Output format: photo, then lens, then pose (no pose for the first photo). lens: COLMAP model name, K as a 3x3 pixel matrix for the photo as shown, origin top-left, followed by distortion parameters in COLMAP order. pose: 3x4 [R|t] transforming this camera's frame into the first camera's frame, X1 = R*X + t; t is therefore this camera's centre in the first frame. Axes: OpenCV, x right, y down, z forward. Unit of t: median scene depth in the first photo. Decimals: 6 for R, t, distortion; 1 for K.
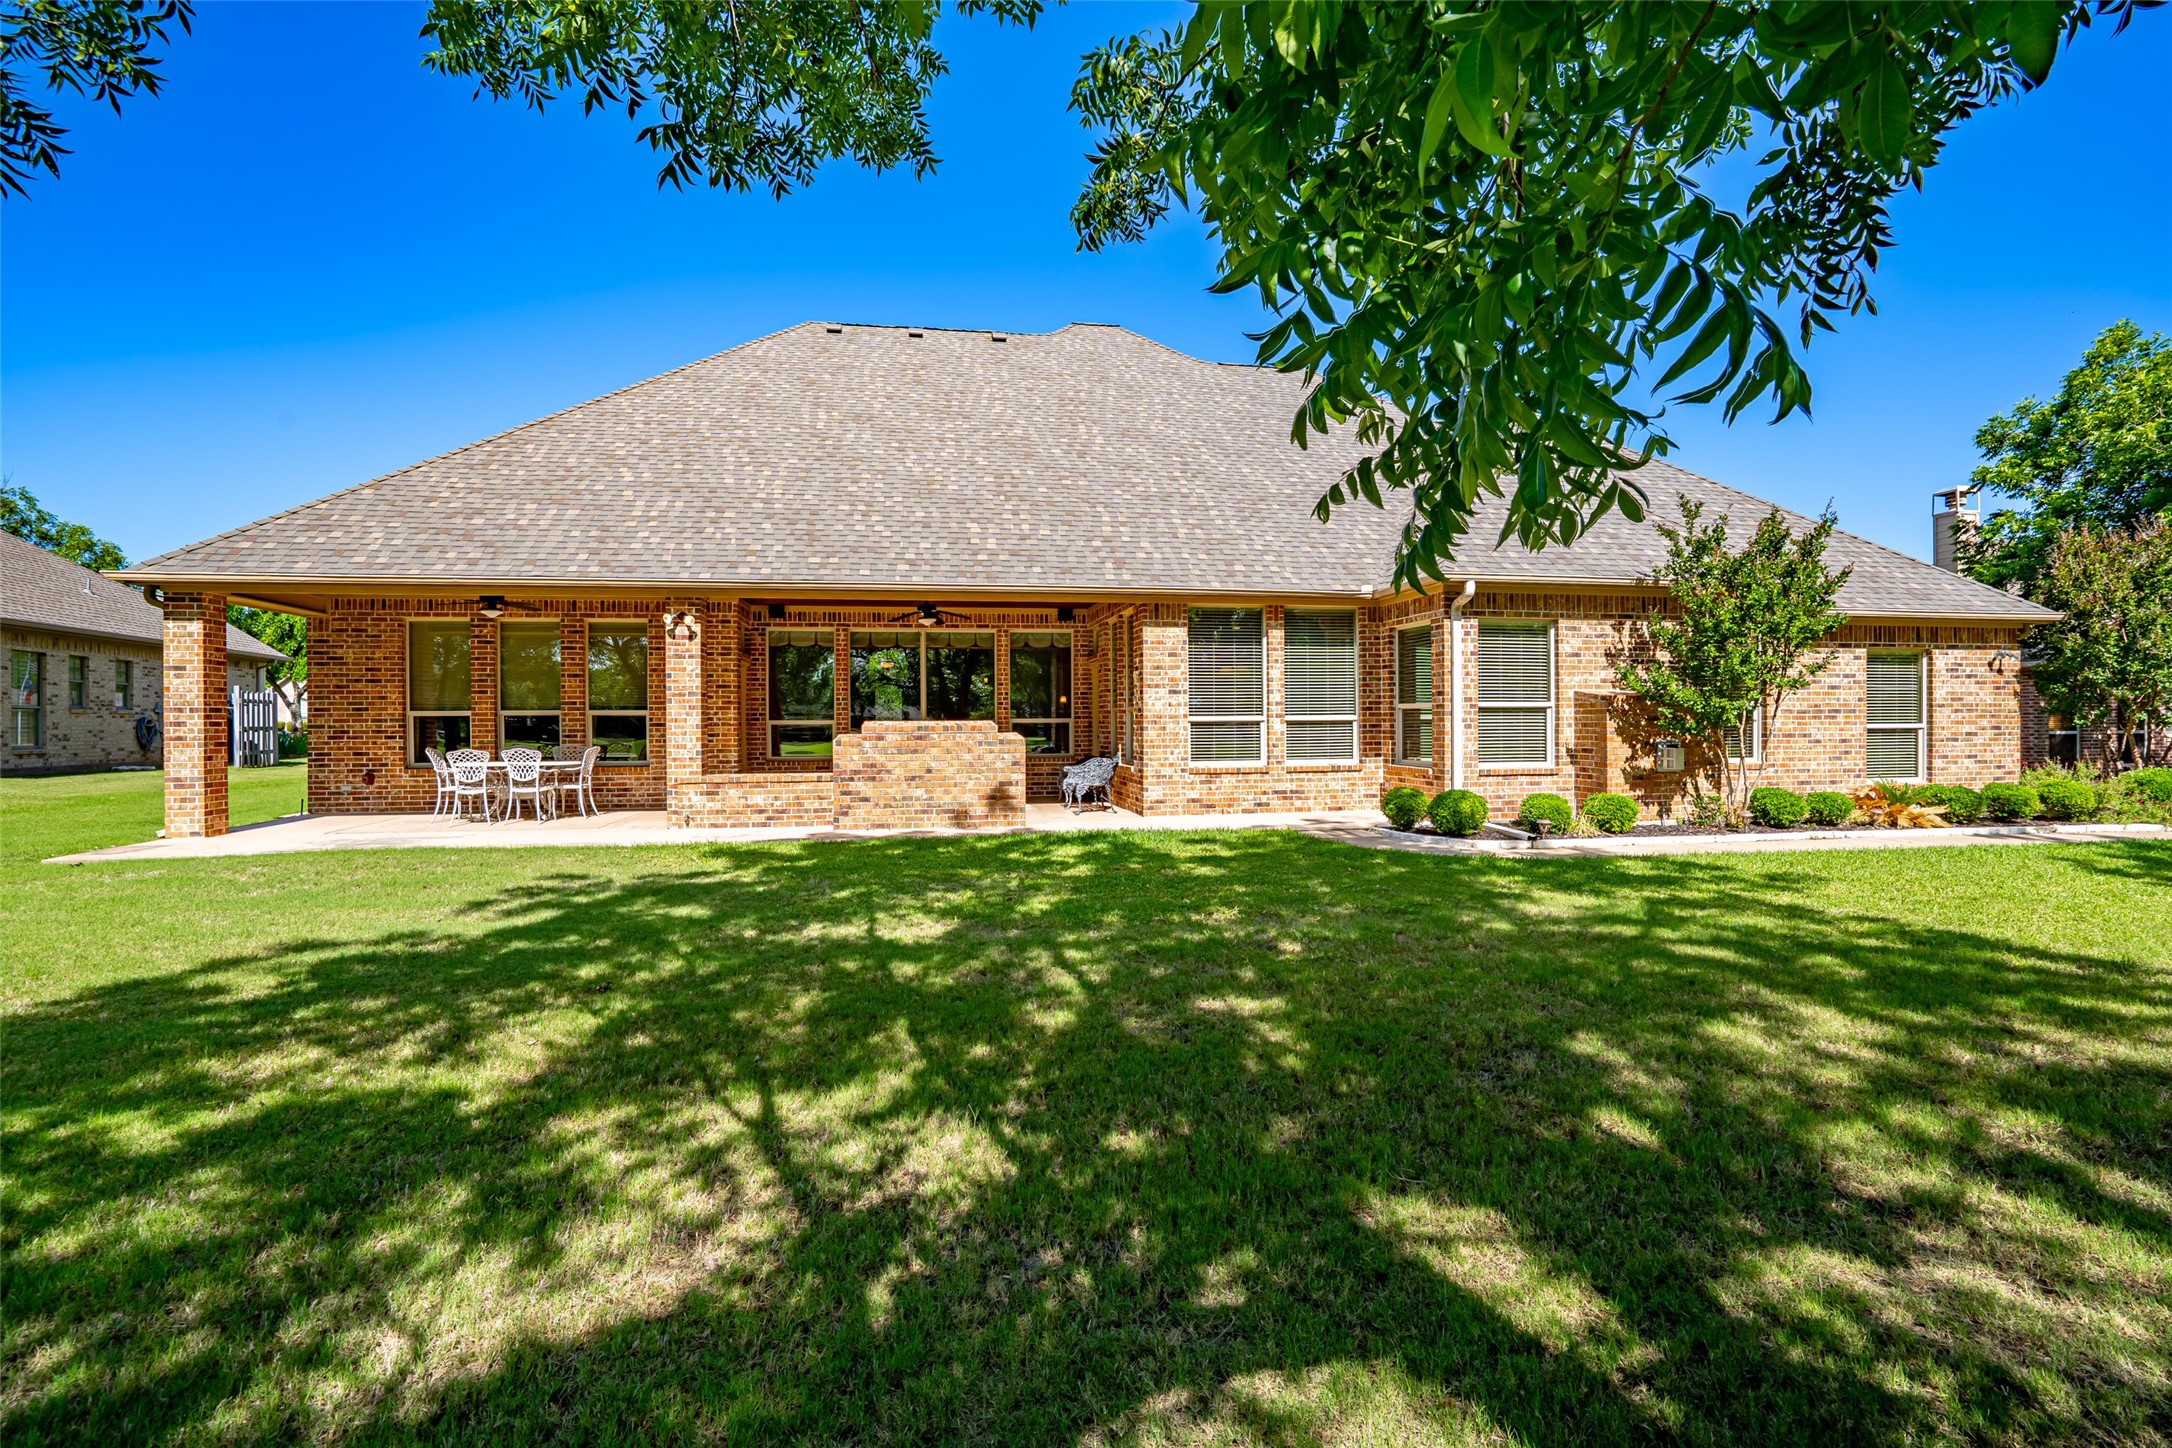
lens RADIAL K [[1020.0, 0, 1086.0], [0, 1020.0, 724.0], [0, 0, 1]] dist [-0.066886, 0.027963]
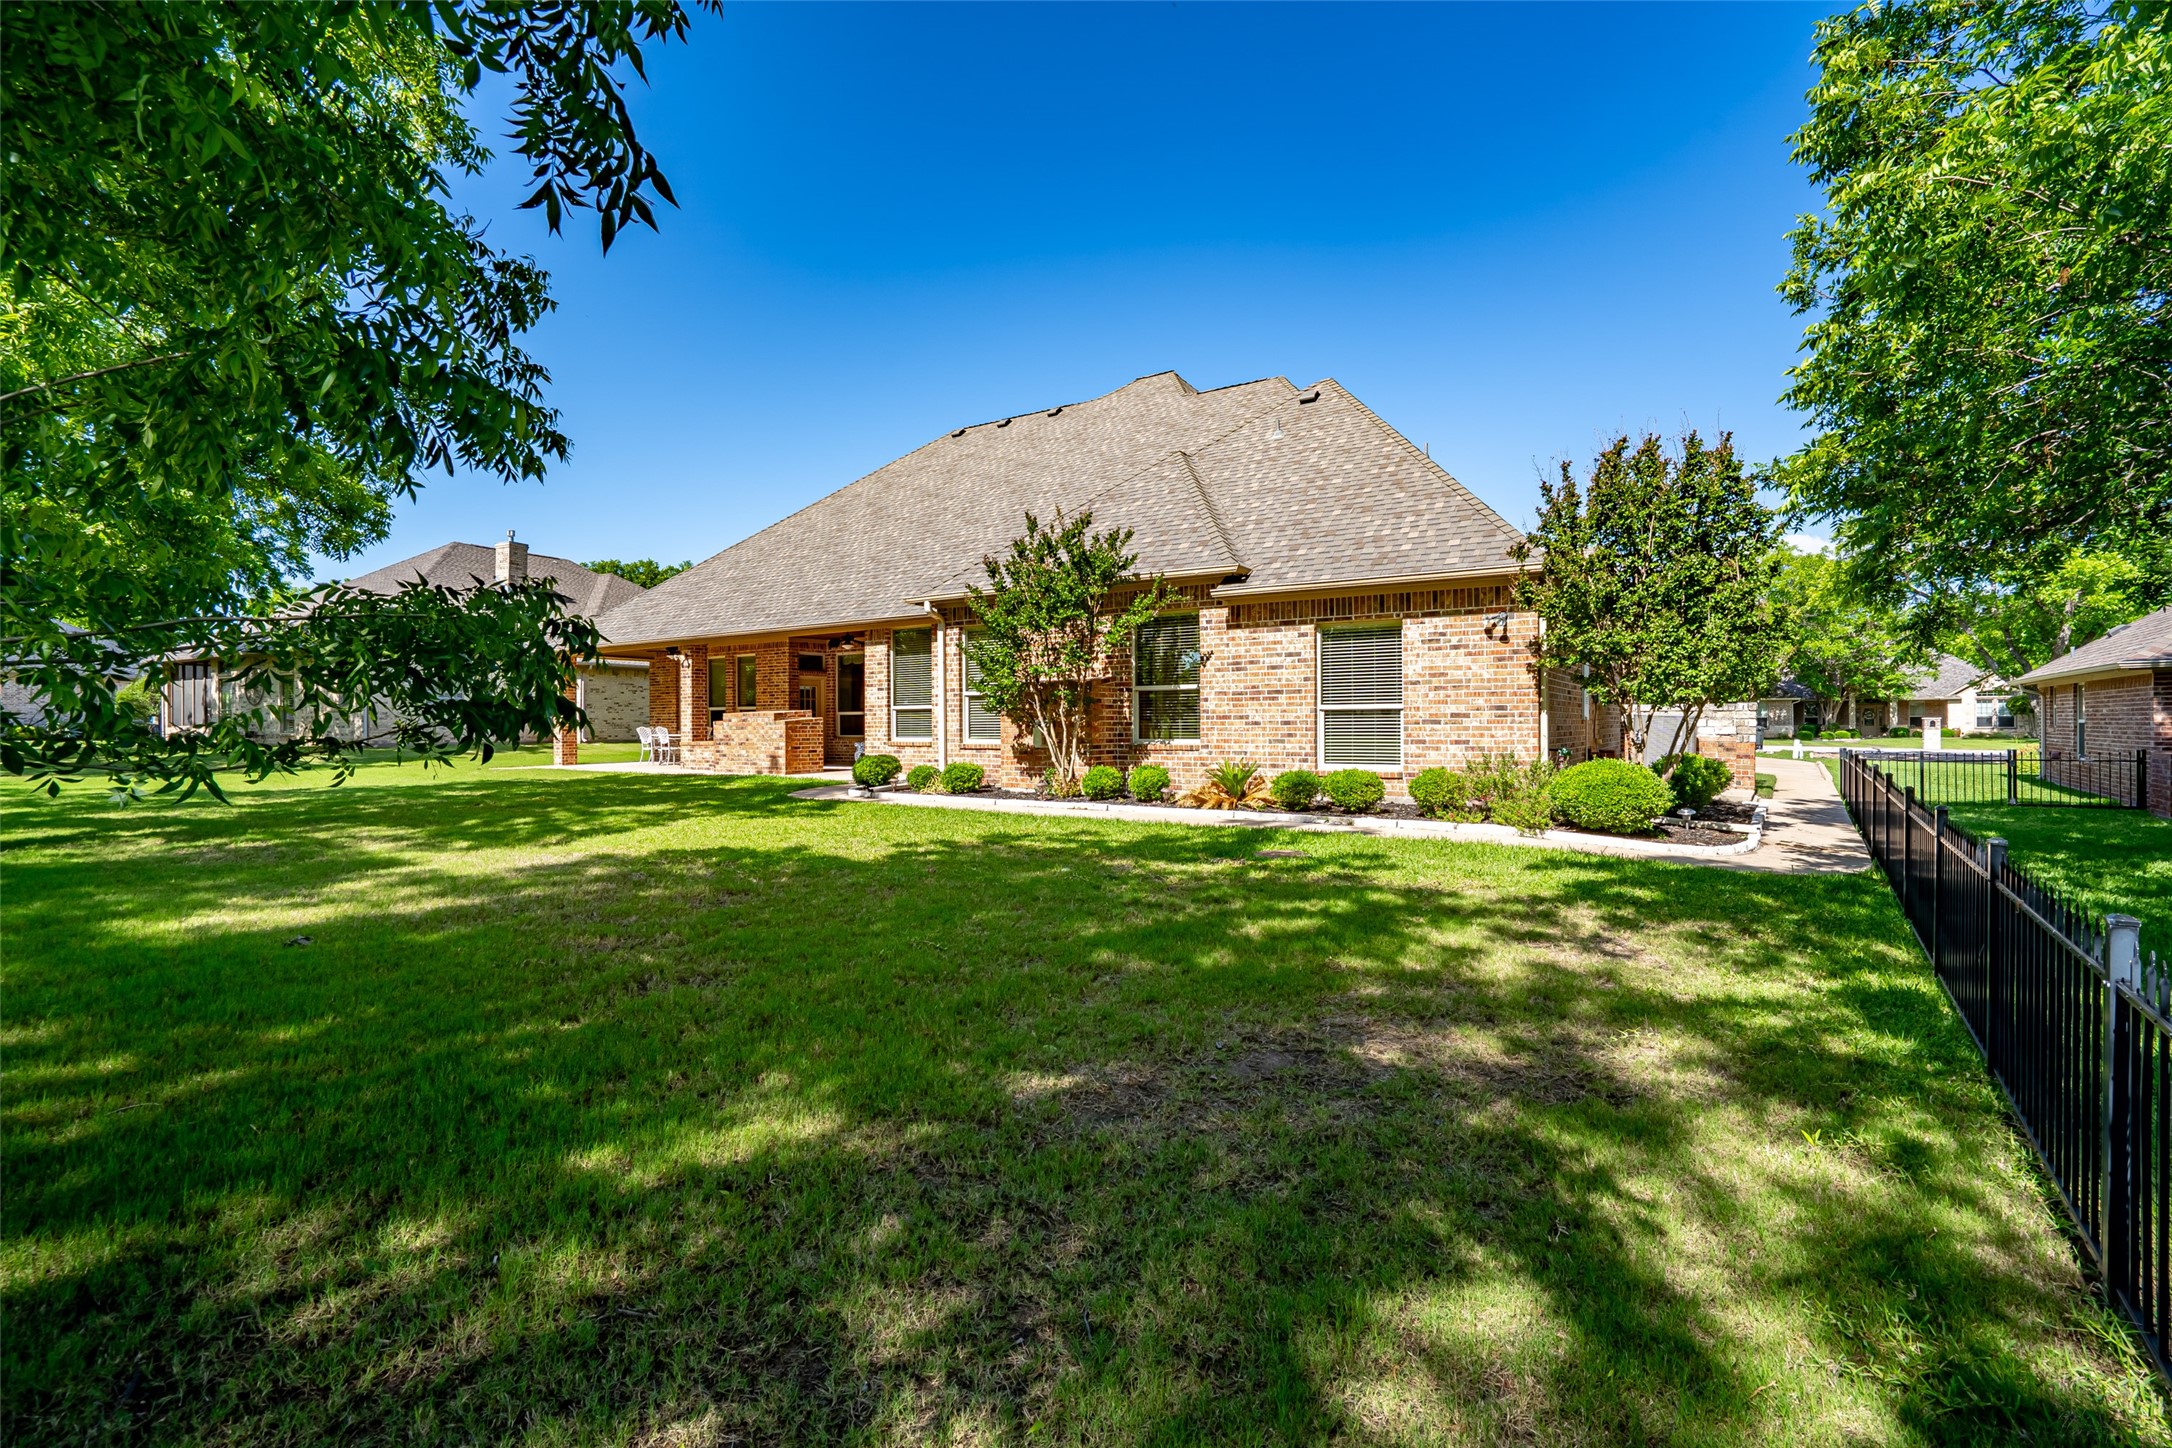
lens RADIAL K [[998.1, 0, 1086.5], [0, 998.1, 740.9], [0, 0, 1]] dist [-0.057703, 0.000170]
pose [[0.727162, 0.012268, -0.686357, 1.280345], [0.005623, 0.999700, 0.023826, 0.010219], [0.686443, -0.021185, 0.726875, 0.166501]]
